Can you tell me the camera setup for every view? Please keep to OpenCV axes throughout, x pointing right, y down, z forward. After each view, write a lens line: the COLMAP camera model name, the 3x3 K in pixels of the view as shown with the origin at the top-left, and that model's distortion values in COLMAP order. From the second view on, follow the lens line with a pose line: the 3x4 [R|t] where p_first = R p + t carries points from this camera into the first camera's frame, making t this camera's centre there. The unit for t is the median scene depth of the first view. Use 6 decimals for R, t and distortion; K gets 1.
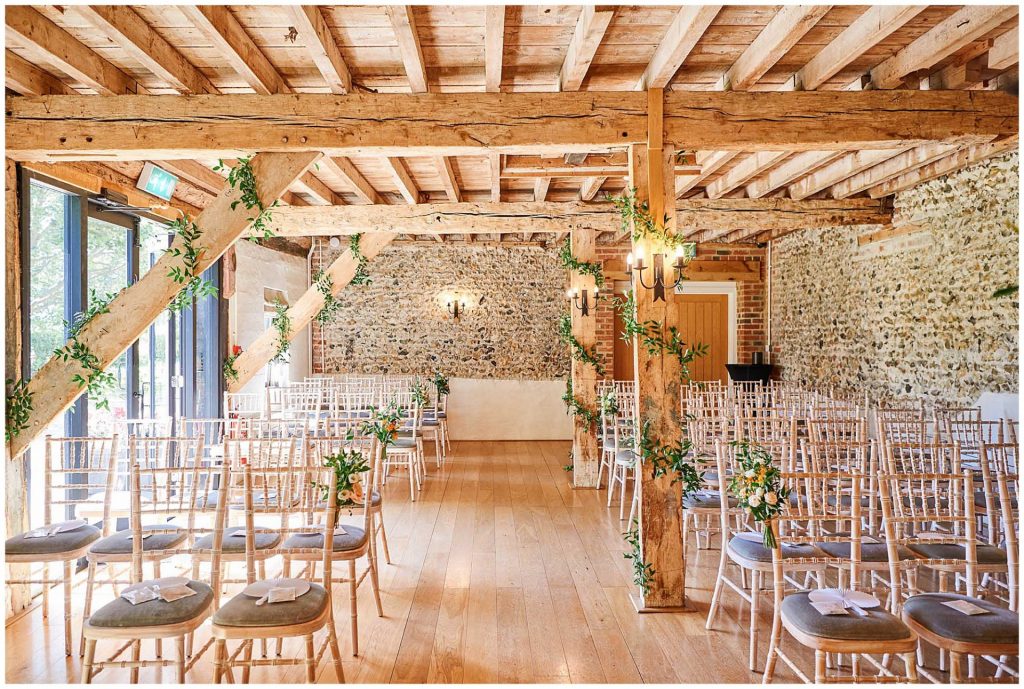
lens RADIAL K [[689.0, 0, 520.2], [0, 689.0, 351.3], [0, 0, 1]] dist [-0.001595, -0.001668]
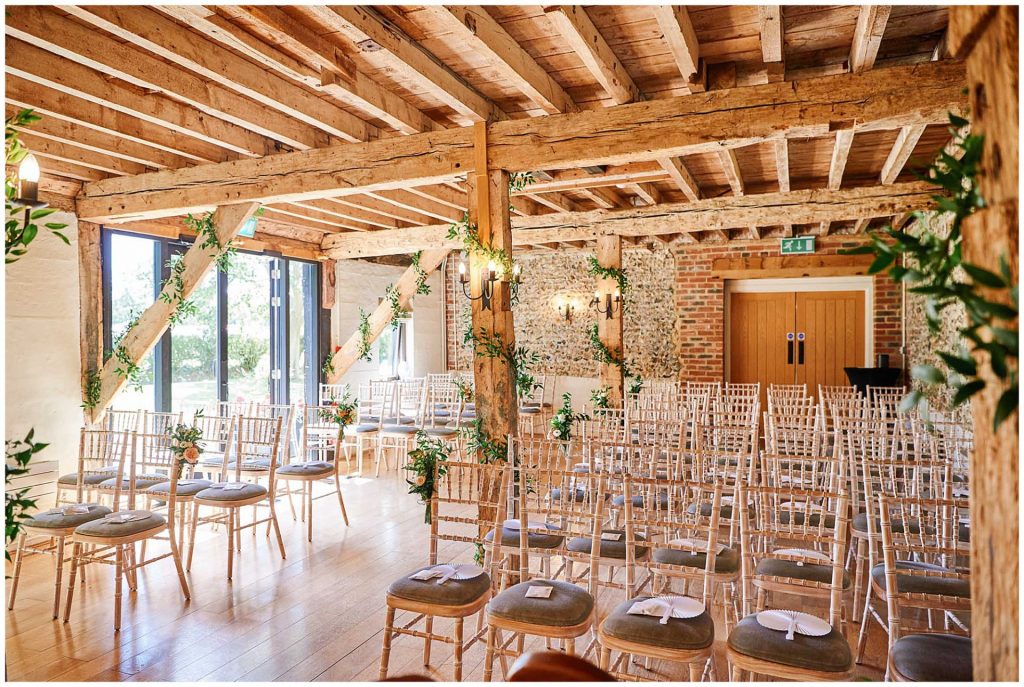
lens RADIAL K [[684.9, 0, 516.7], [0, 684.9, 348.7], [0, 0, 1]] dist [-0.004865, 0.000442]
pose [[0.919770, 0.004277, -0.392435, 0.380008], [-0.004975, 0.999987, -0.000762, -0.005029], [0.392427, 0.002653, 0.919779, -0.005325]]
